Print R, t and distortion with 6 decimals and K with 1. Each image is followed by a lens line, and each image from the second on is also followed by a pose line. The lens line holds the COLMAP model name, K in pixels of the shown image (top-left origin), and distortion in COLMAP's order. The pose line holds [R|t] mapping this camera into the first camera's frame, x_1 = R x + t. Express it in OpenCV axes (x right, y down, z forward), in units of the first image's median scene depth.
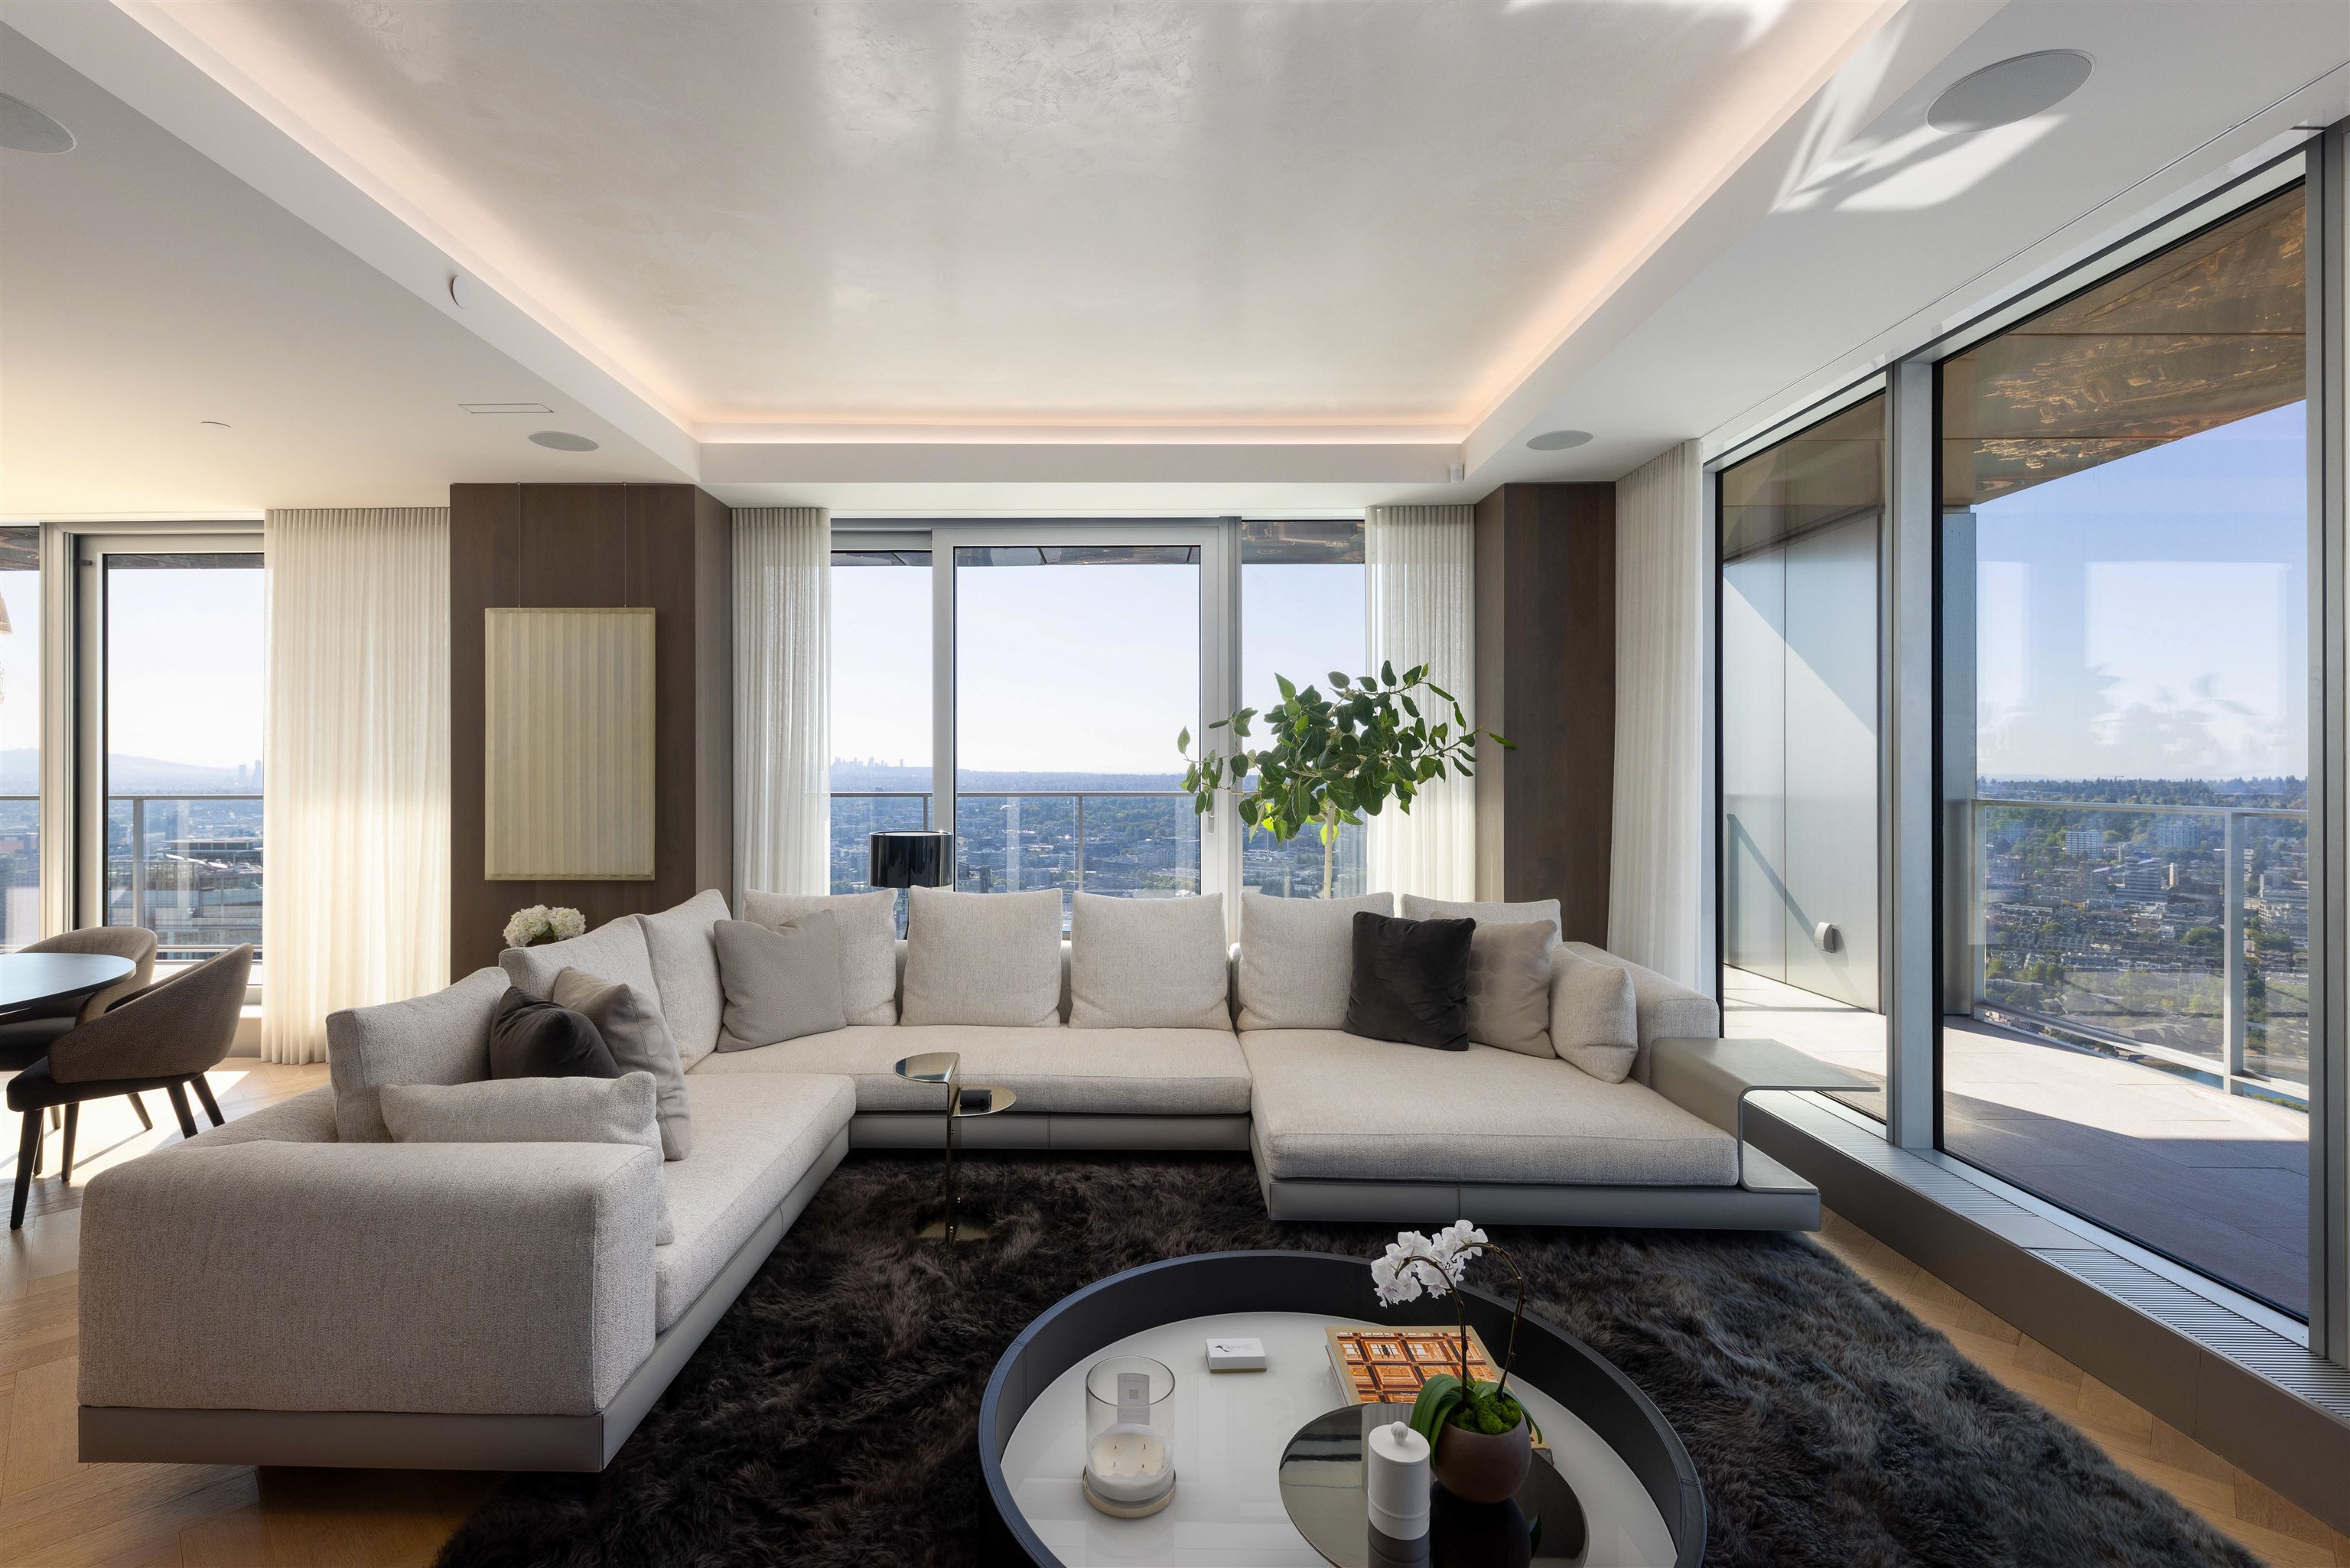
lens RADIAL K [[1034.8, 0, 1121.7], [0, 1034.8, 770.9], [0, 0, 1]] dist [0.000987, -0.000055]
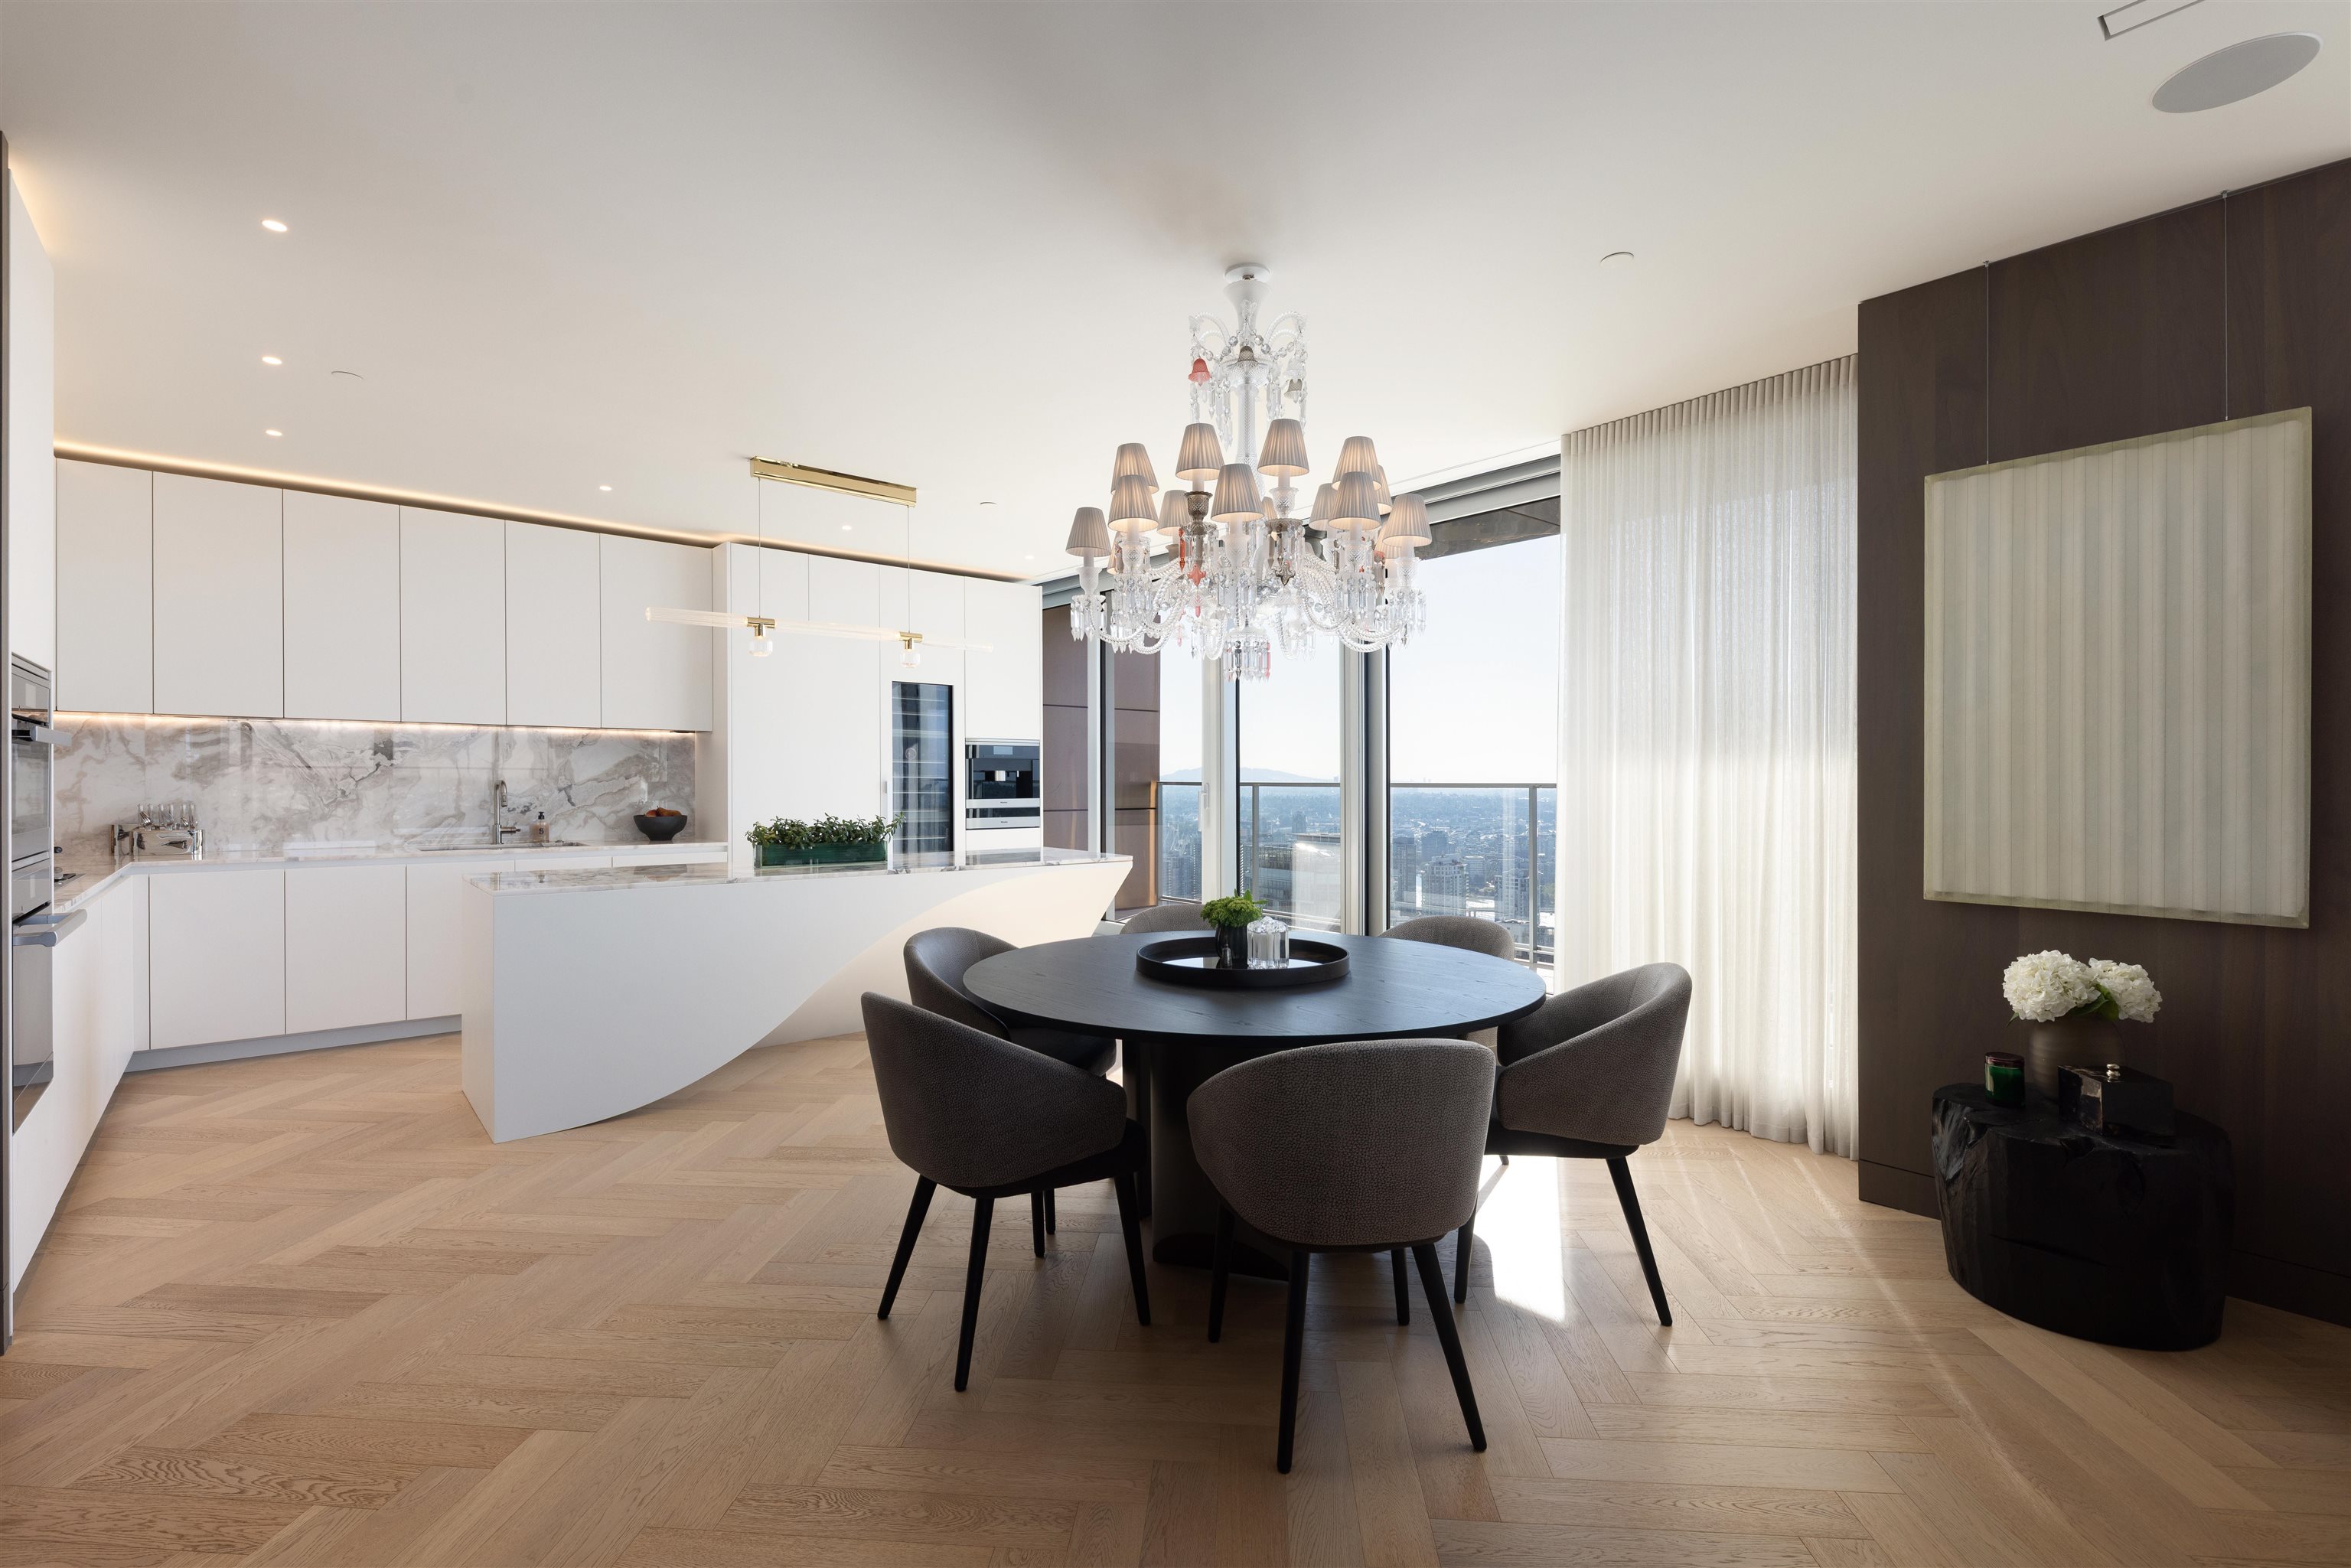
lens RADIAL K [[1046.4, 0, 1179.0], [0, 1046.4, 801.8], [0, 0, 1]] dist [0.000237, -0.000411]
pose [[0.659213, 0.019242, -0.751710, -0.431836], [-0.005974, 0.999775, 0.020353, 0.034948], [0.751933, -0.008927, 0.659179, 0.220929]]
